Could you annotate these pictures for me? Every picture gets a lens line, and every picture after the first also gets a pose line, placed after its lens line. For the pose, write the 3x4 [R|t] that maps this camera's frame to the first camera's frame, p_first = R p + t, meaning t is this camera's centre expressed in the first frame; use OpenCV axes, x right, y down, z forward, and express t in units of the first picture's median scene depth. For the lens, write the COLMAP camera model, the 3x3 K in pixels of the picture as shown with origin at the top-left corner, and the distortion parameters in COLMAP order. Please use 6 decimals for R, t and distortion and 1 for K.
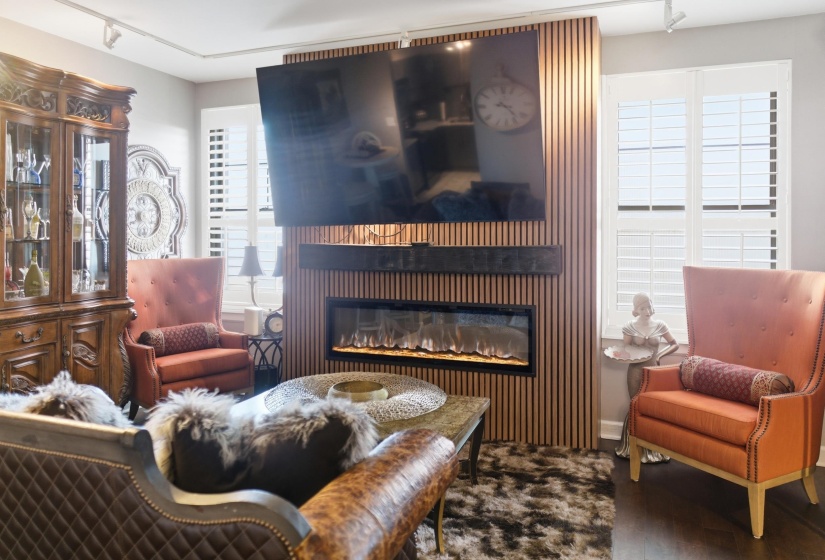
lens RADIAL K [[572.2, 0, 400.7], [0, 572.2, 236.0], [0, 0, 1]] dist [-0.014629, 0.016018]
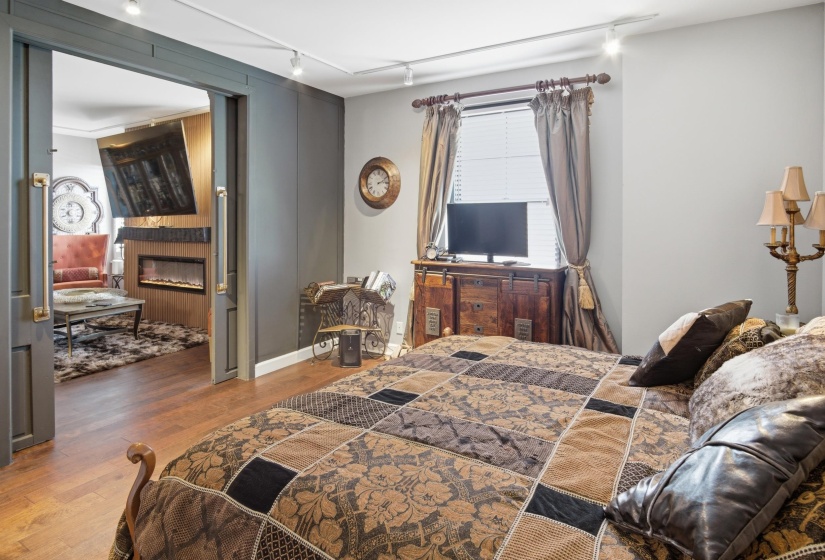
lens RADIAL K [[446.0, 0, 397.5], [0, 446.0, 220.9], [0, 0, 1]] dist [-0.040626, 0.007029]
pose [[0.987742, -0.010035, -0.155774, 1.105637], [0.011248, 0.999913, 0.006903, -0.007477], [0.155691, -0.008571, 0.987769, -0.377553]]
